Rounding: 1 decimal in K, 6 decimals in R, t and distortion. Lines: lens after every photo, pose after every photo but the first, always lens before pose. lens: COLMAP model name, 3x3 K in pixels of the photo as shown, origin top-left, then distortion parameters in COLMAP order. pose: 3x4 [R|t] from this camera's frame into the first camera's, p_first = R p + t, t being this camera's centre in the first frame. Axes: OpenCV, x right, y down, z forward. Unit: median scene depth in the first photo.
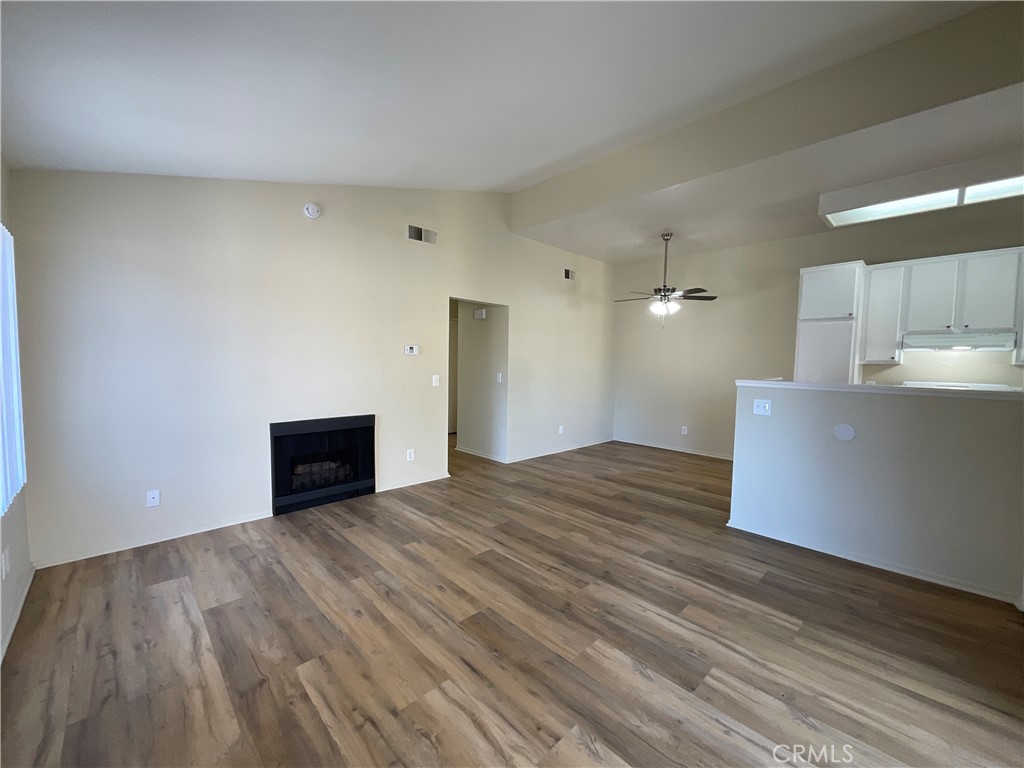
lens RADIAL K [[413.1, 0, 511.2], [0, 413.1, 384.9], [0, 0, 1]] dist [0.001049, -0.000648]
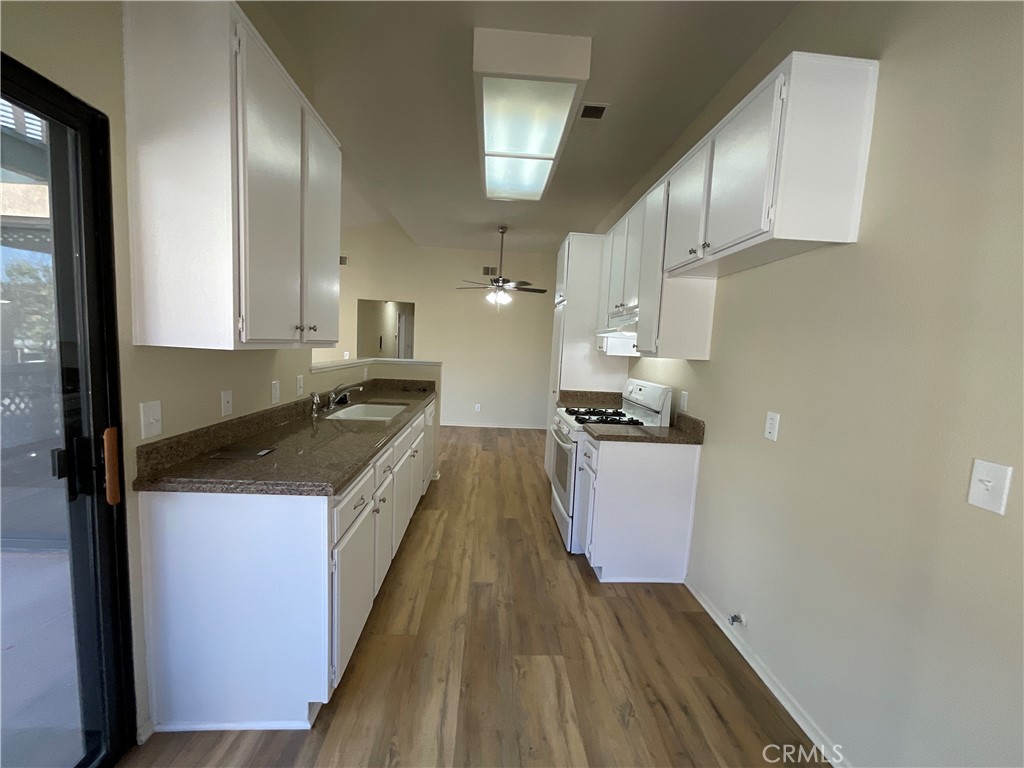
lens RADIAL K [[413.1, 0, 511.9], [0, 413.1, 385.9], [0, 0, 1]] dist [0.001049, -0.000648]
pose [[0.754203, 0.082990, -0.651376, 1.790992], [-0.071790, 0.996456, 0.043832, -0.016277], [0.652705, 0.013705, 0.757488, 0.361875]]
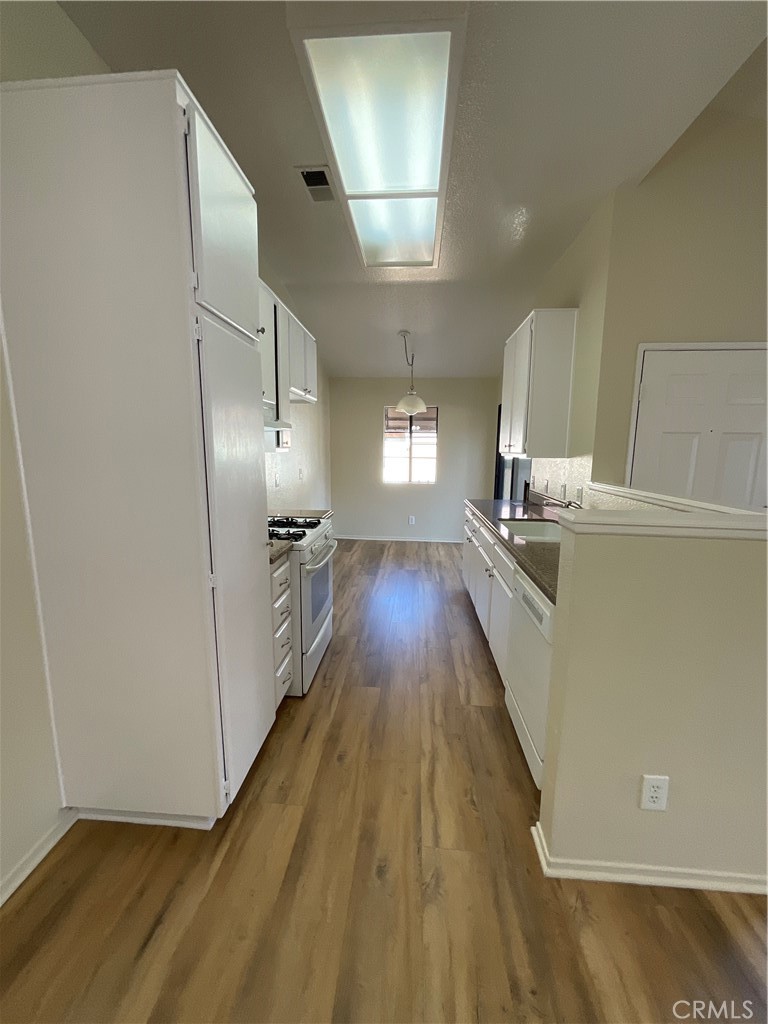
lens RADIAL K [[413.1, 0, 382.3], [0, 413.1, 512.8], [0, 0, 1]] dist [0.001049, -0.000648]
pose [[-0.660612, -0.140431, 0.737476, 0.589743], [0.020558, 0.978596, 0.204761, -0.108892], [-0.750446, 0.150428, -0.643585, 1.598289]]
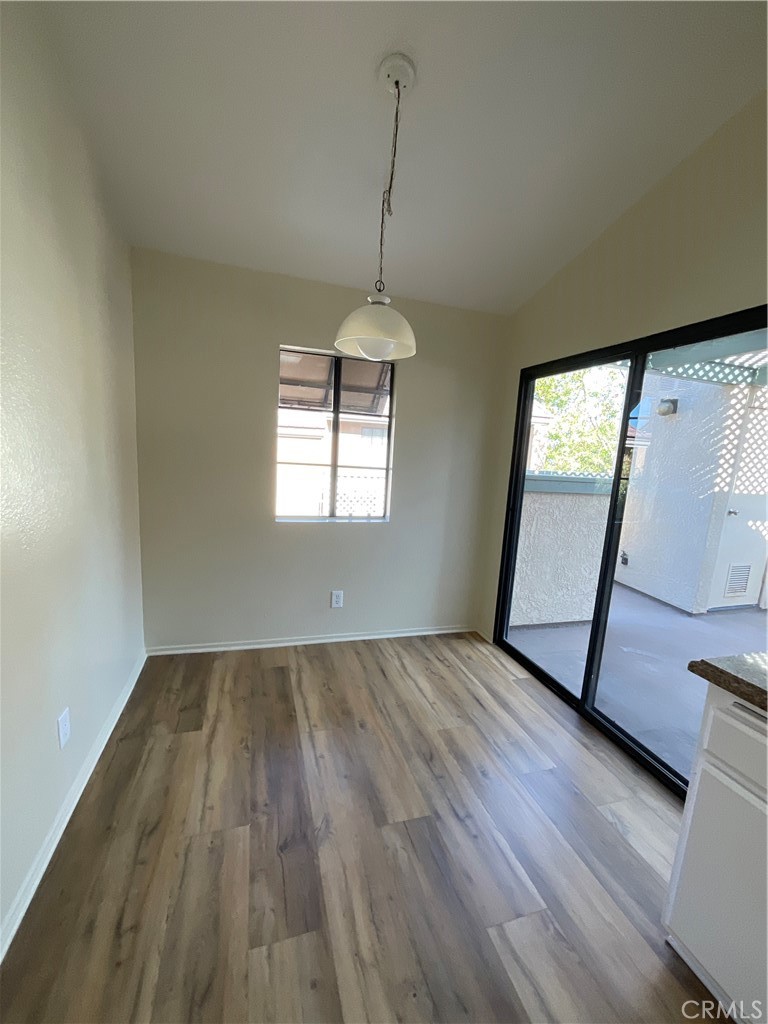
lens RADIAL K [[413.1, 0, 382.2], [0, 413.1, 513.7], [0, 0, 1]] dist [0.001049, -0.000648]
pose [[-0.888538, -0.140689, 0.436699, 1.475400], [-0.049618, 0.975708, 0.213383, -0.058998], [-0.456112, 0.167931, -0.873934, 0.966796]]
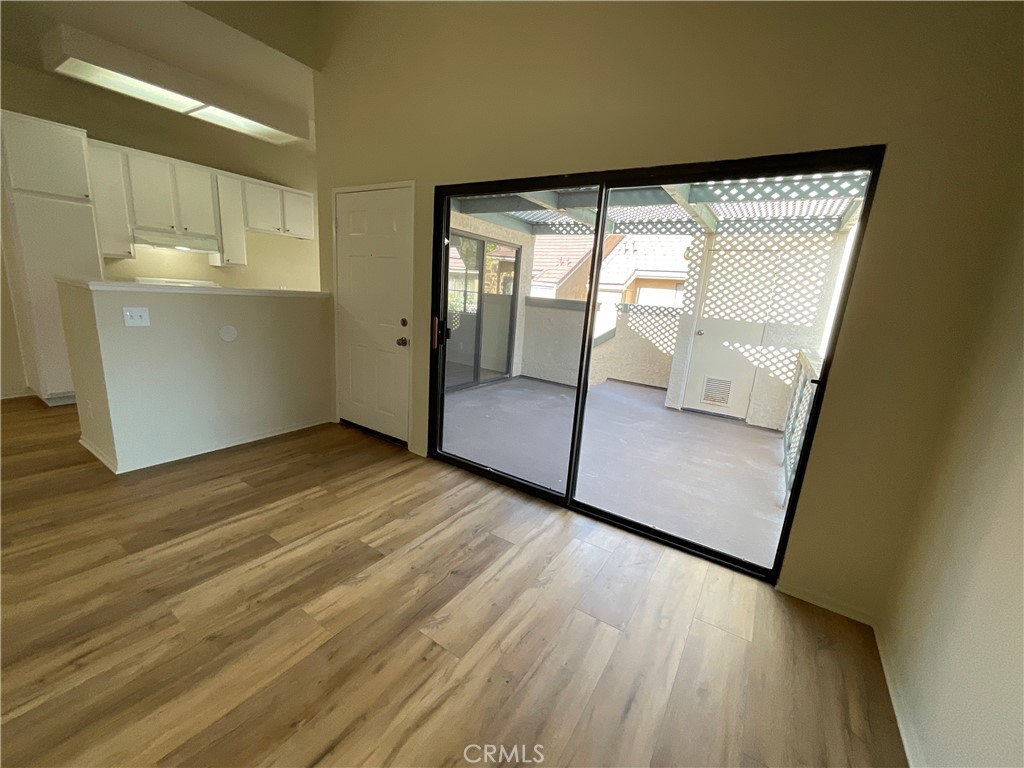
lens RADIAL K [[413.1, 0, 512.5], [0, 413.1, 387.6], [0, 0, 1]] dist [0.001049, -0.000648]
pose [[-0.221103, -0.254170, 0.941547, -0.361463], [-0.021837, 0.966490, 0.255776, -0.036270], [-0.975006, 0.035992, -0.219244, 0.466549]]
